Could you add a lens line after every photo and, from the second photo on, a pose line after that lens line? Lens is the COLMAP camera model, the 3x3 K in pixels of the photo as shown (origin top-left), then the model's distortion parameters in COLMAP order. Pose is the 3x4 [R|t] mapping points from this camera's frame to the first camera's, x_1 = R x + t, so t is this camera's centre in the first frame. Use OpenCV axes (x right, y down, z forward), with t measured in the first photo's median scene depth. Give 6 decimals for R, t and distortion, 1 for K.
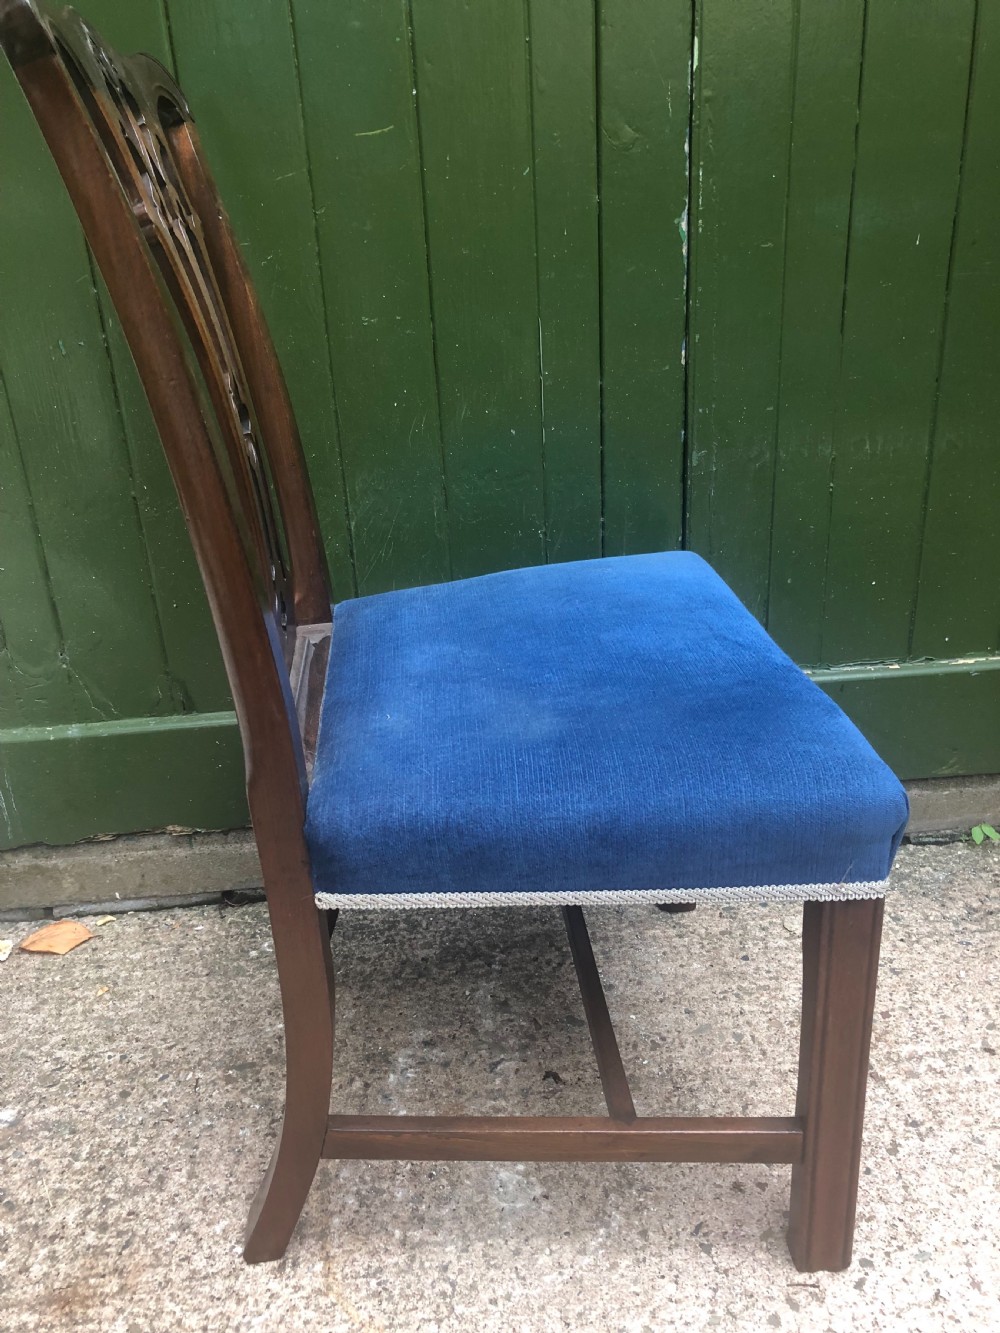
lens RADIAL K [[1096.4, 0, 505.6], [0, 1096.4, 665.4], [0, 0, 1]] dist [0.015098, -0.004739]
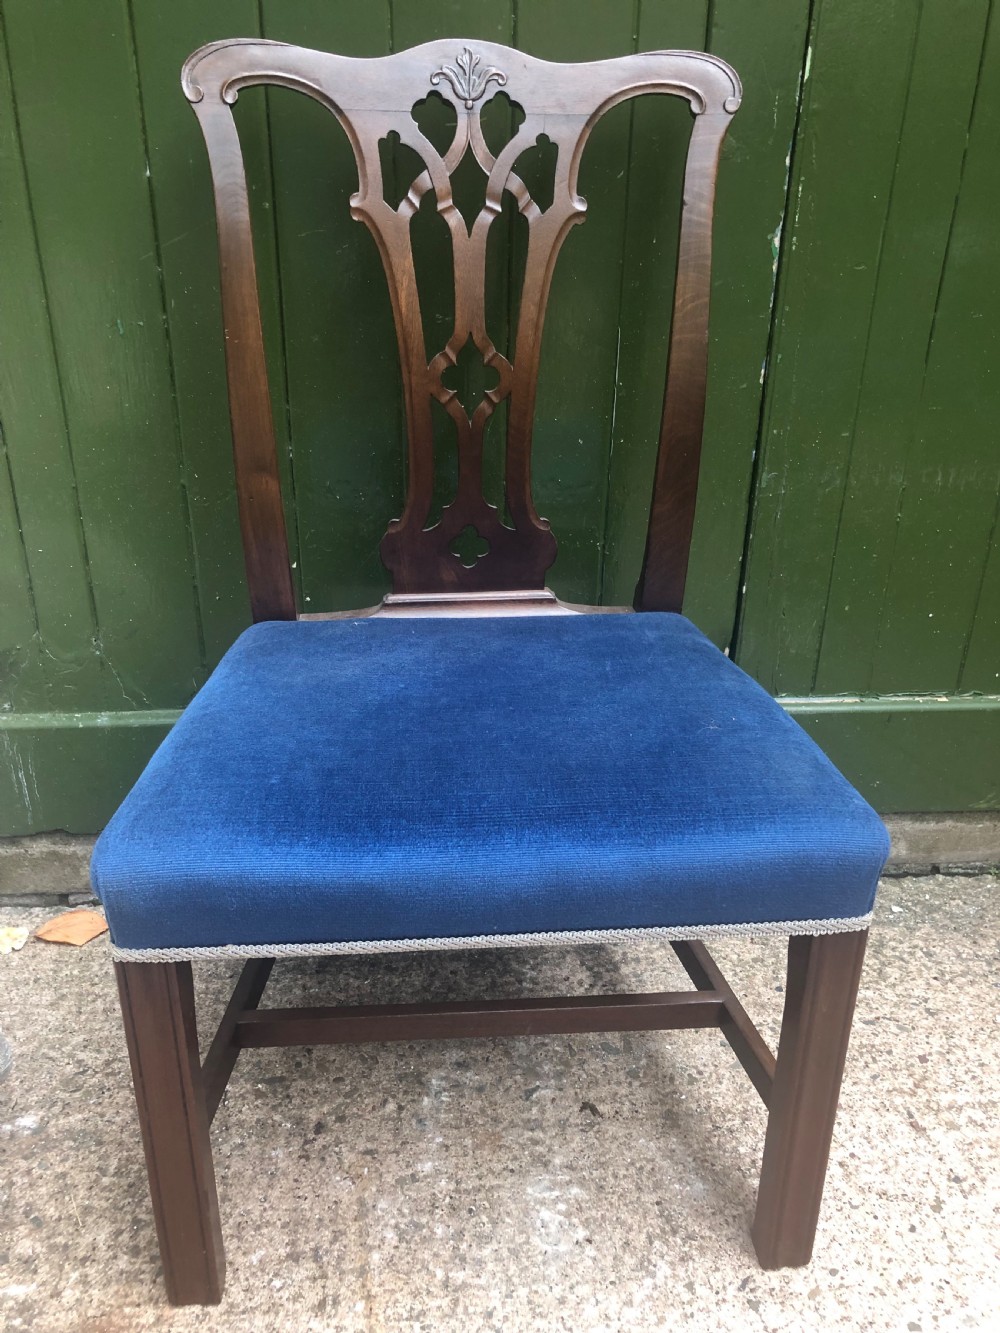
lens RADIAL K [[1096.4, 0, 502.4], [0, 1096.4, 657.5], [0, 0, 1]] dist [0.015098, -0.004739]
pose [[0.997892, 0.058417, 0.028263, -0.081214], [-0.059462, 0.997519, 0.037693, -0.057672], [-0.025991, -0.039294, 0.998890, 0.030644]]
